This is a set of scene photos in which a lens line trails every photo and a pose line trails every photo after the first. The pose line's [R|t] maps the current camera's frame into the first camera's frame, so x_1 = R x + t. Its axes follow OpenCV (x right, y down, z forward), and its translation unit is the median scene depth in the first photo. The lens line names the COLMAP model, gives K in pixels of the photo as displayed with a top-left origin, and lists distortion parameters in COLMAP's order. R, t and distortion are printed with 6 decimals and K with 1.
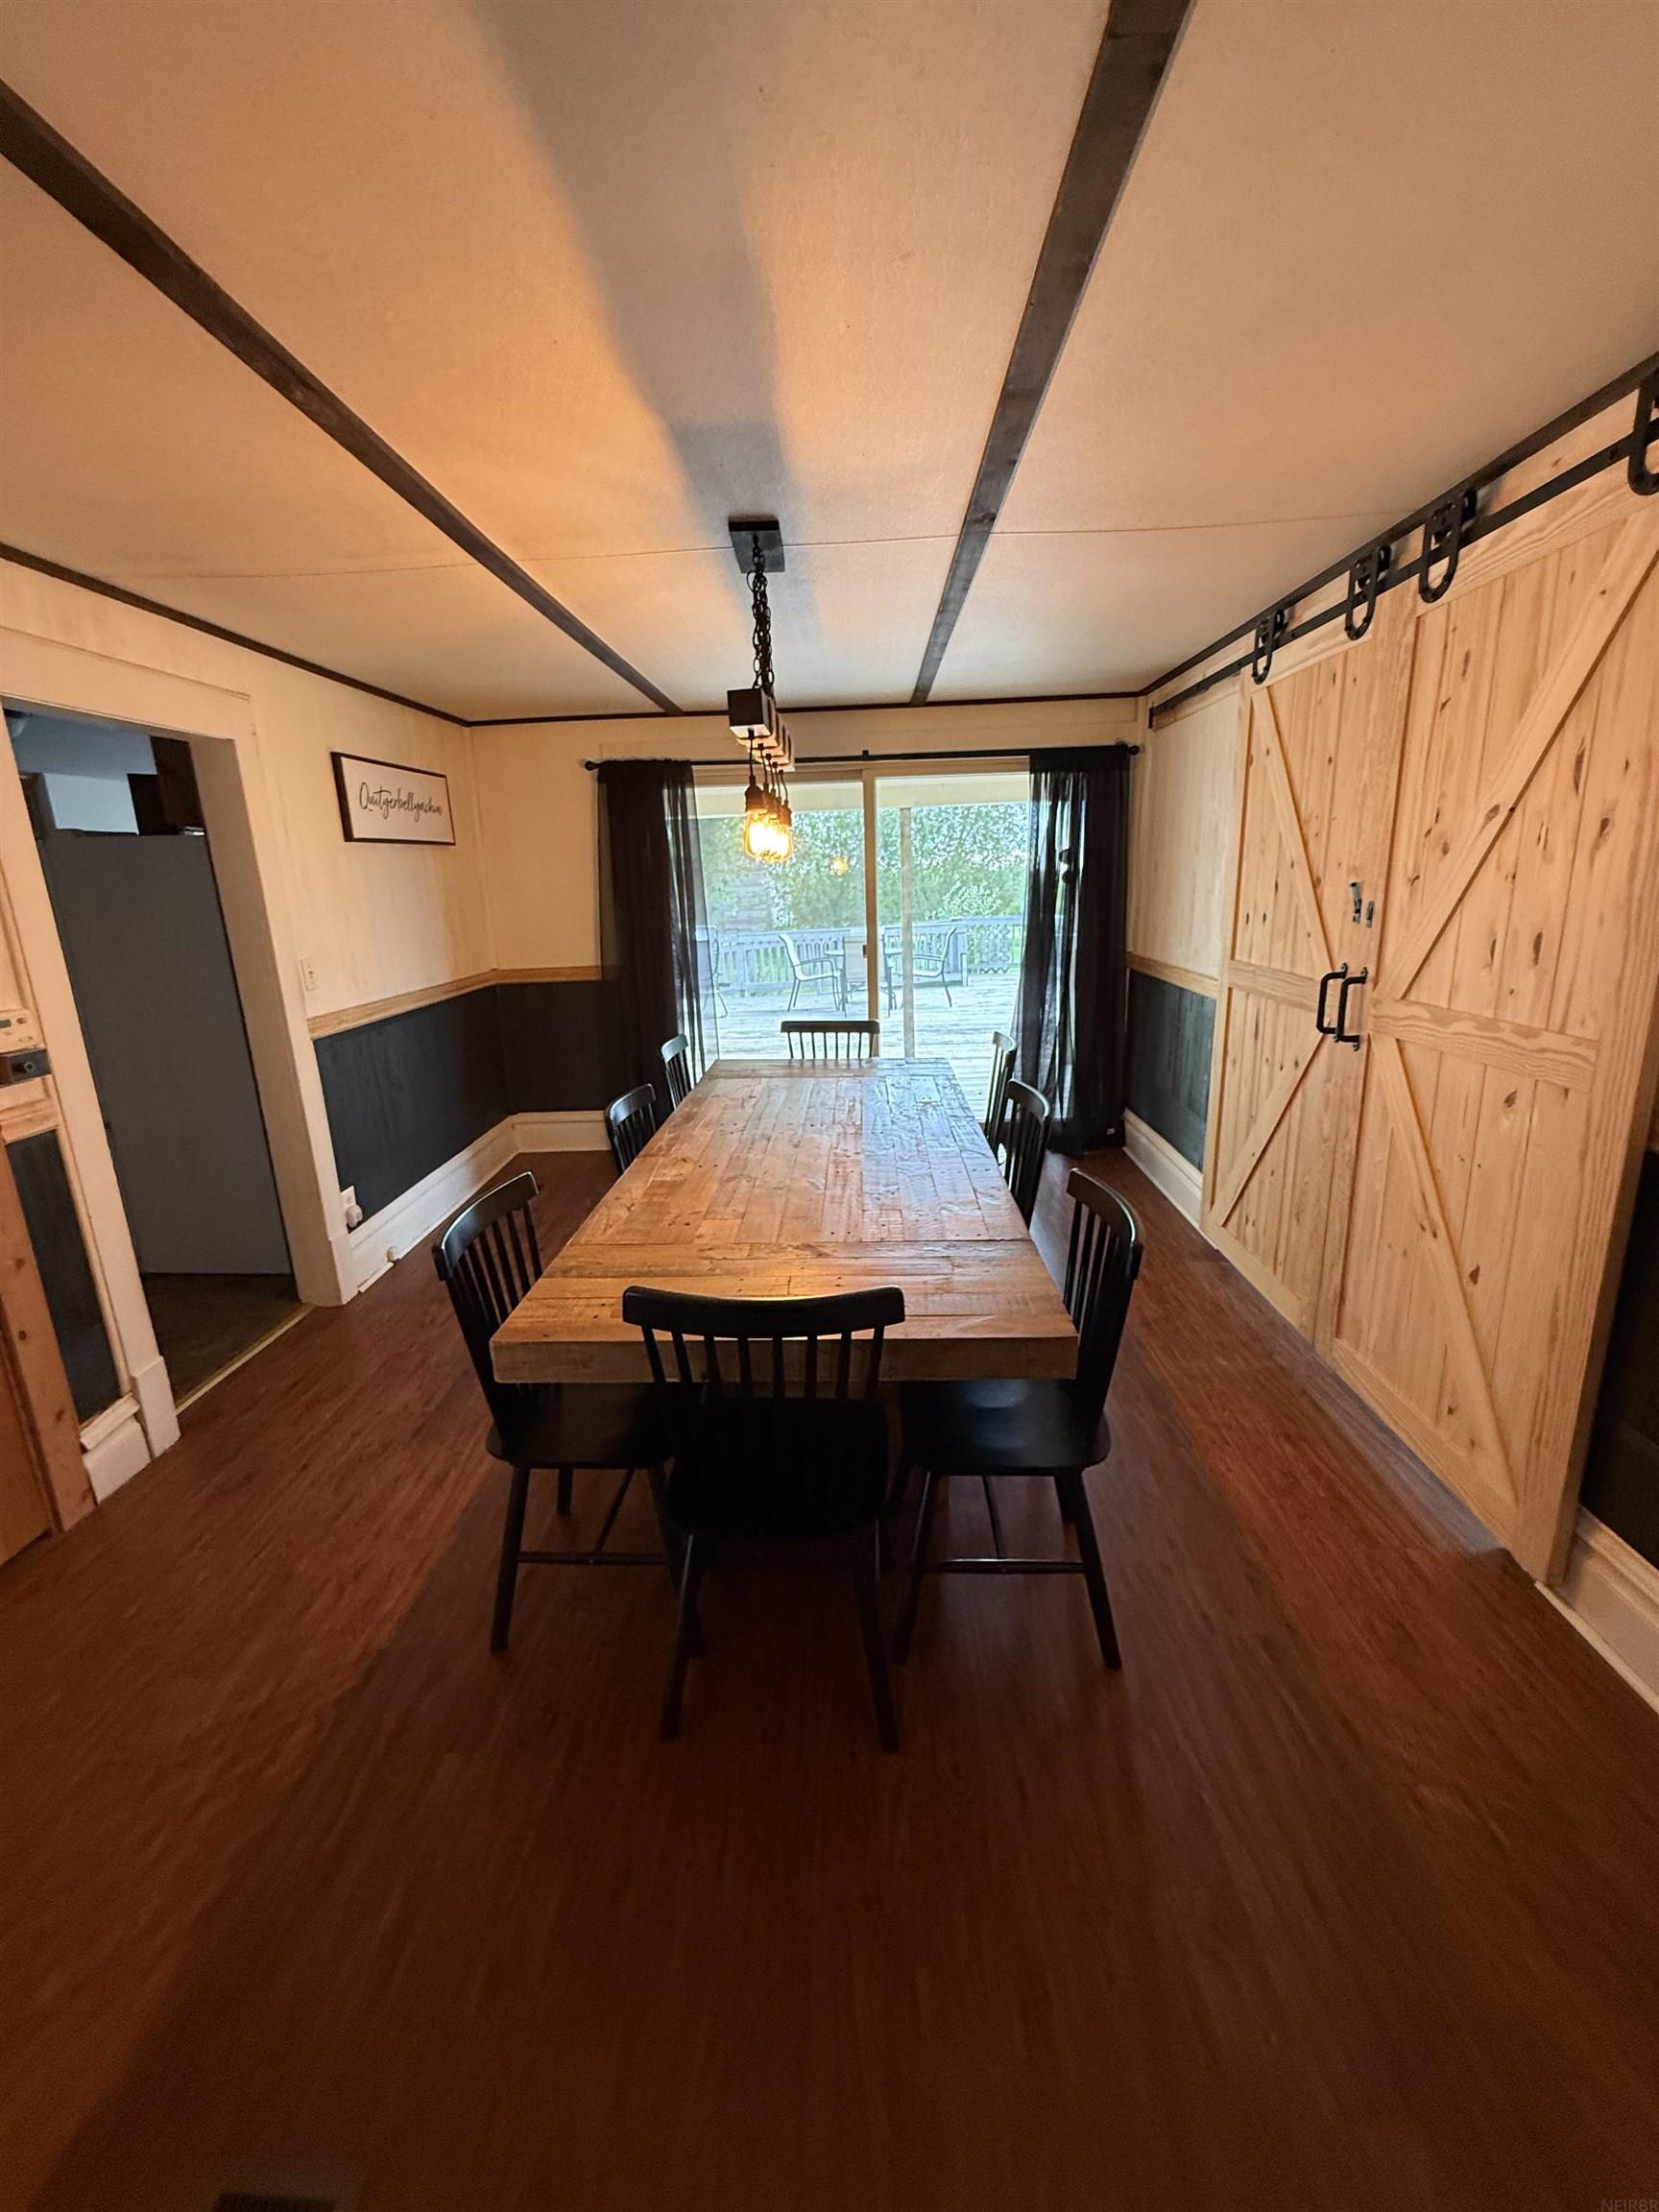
lens RADIAL K [[883.3, 0, 827.9], [0, 883.3, 1103.9], [0, 0, 1]] dist [0.000547, -0.000364]
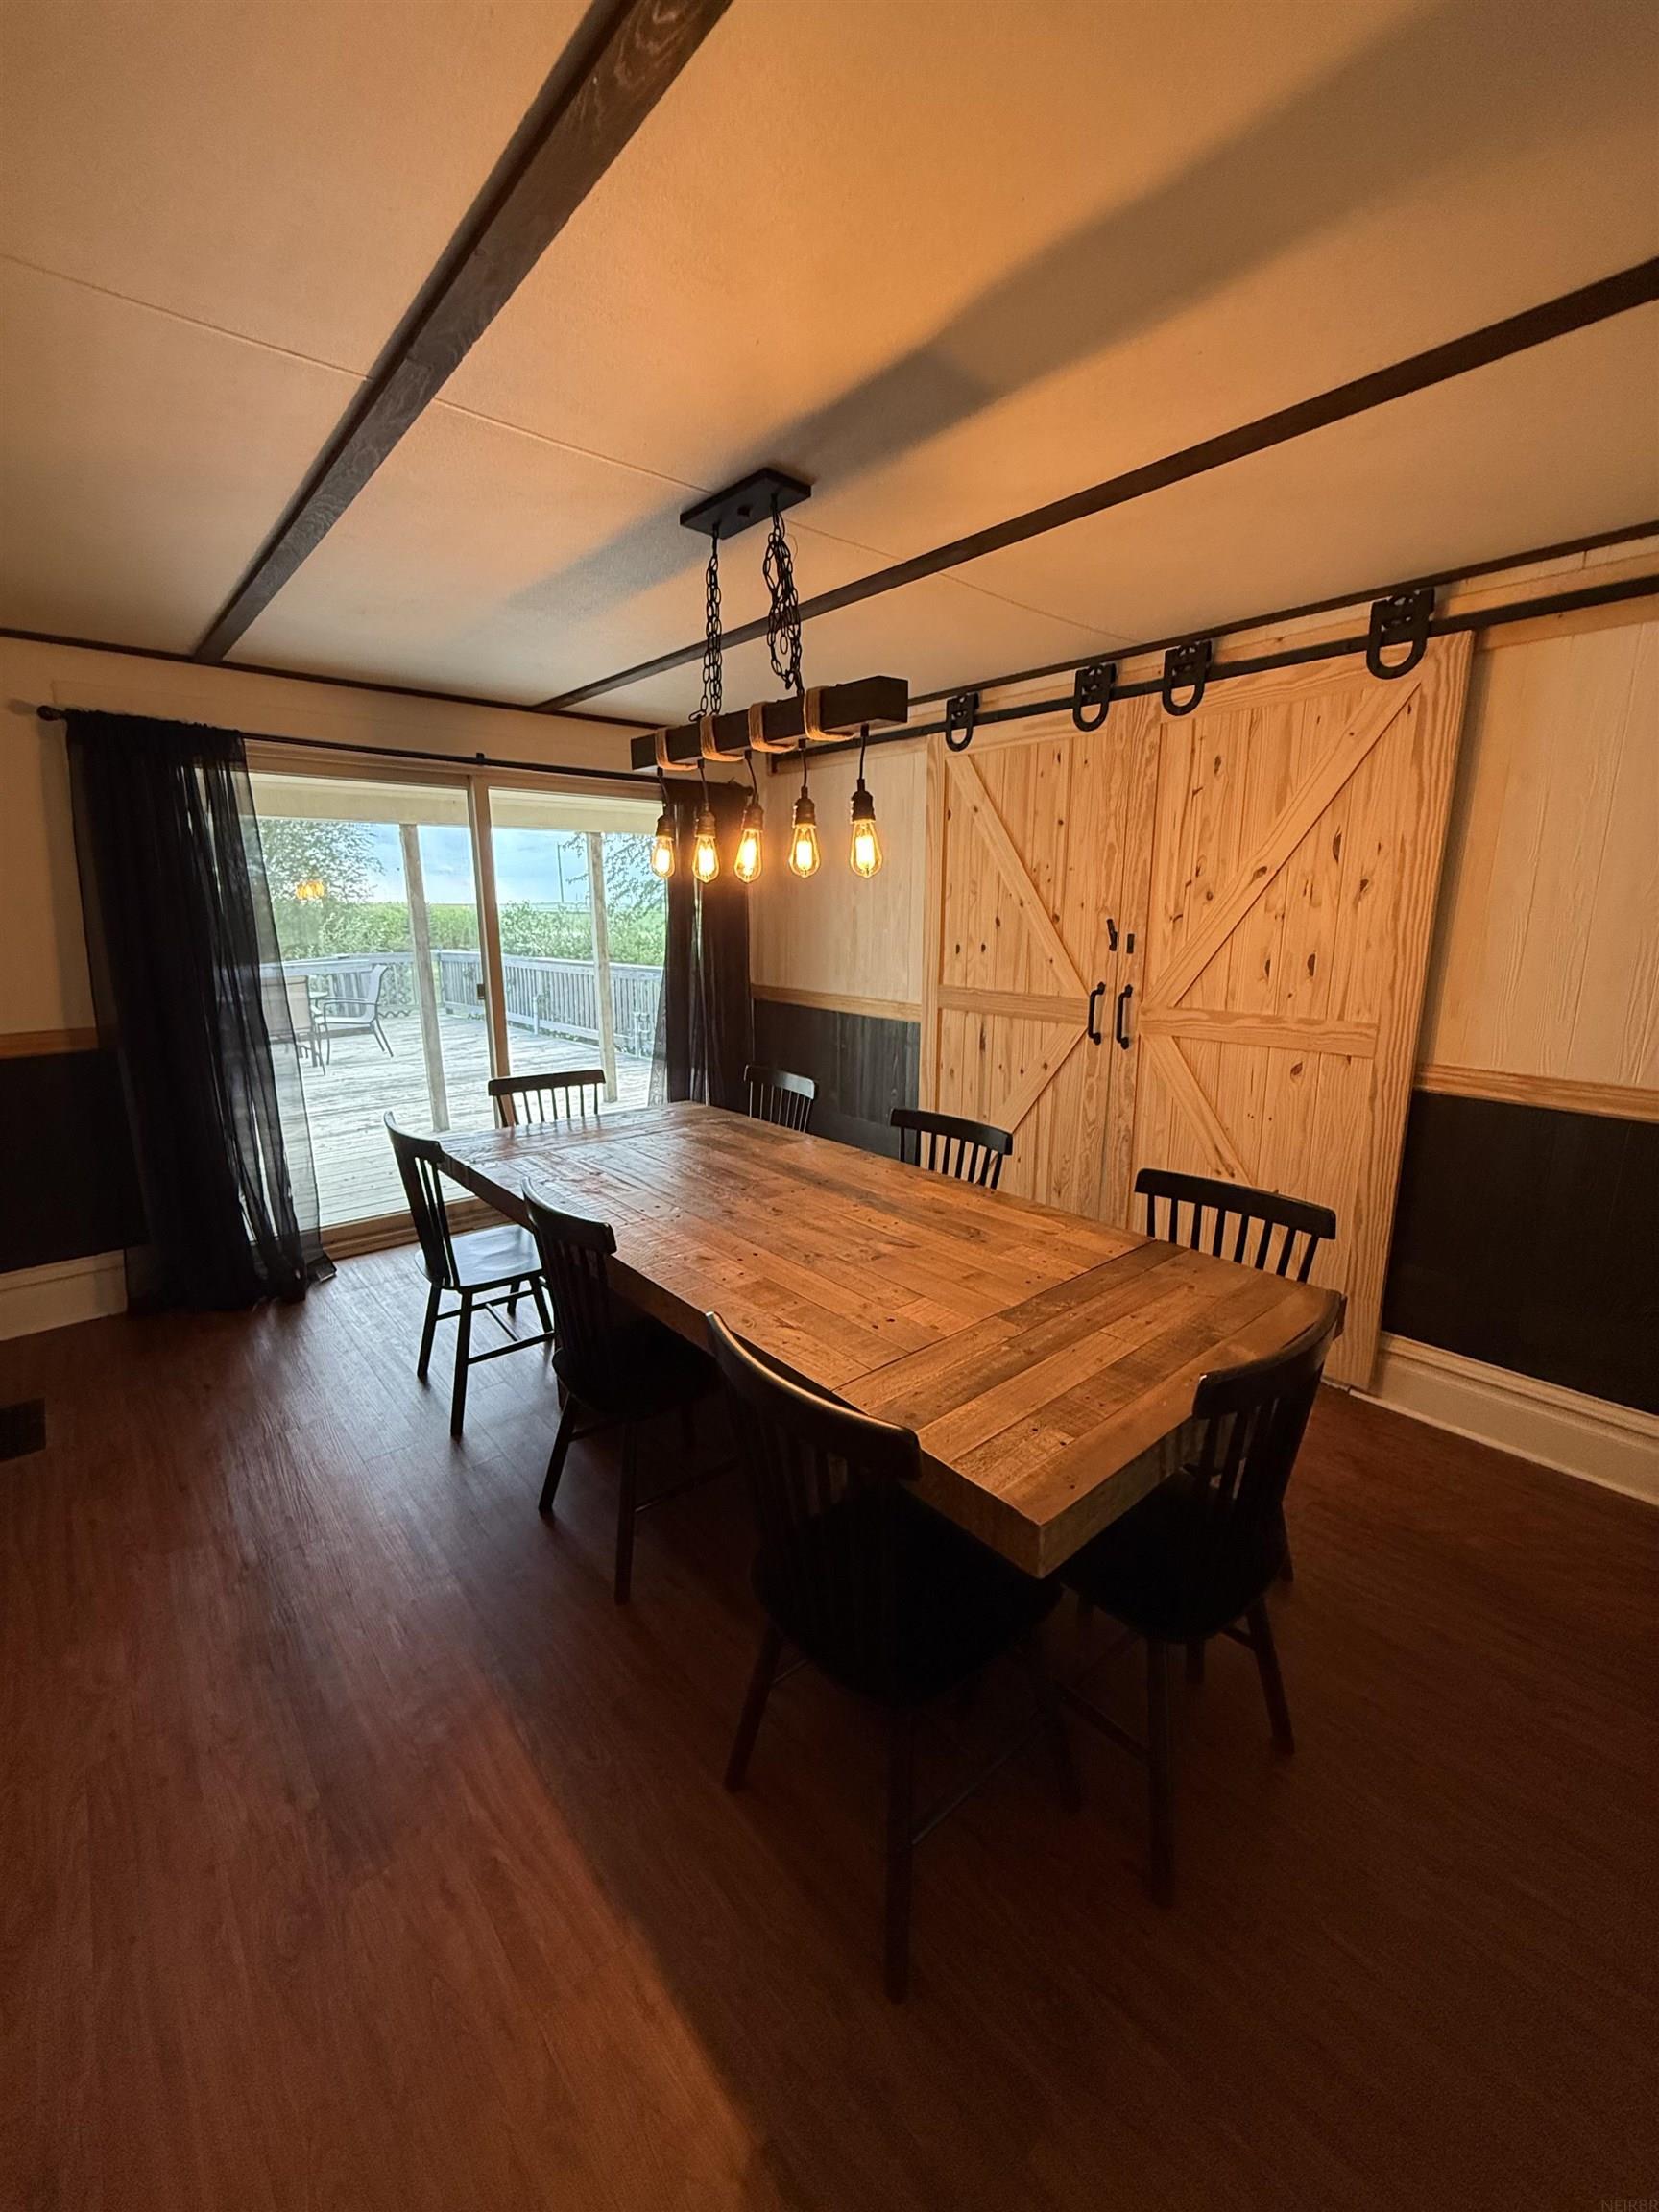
lens RADIAL K [[883.3, 0, 829.4], [0, 883.3, 1101.1], [0, 0, 1]] dist [0.000547, -0.000364]
pose [[0.727536, -0.118255, 0.675801, -0.642093], [0.148112, 0.988877, 0.013588, -0.072430], [-0.669891, 0.090208, 0.736959, 0.378276]]
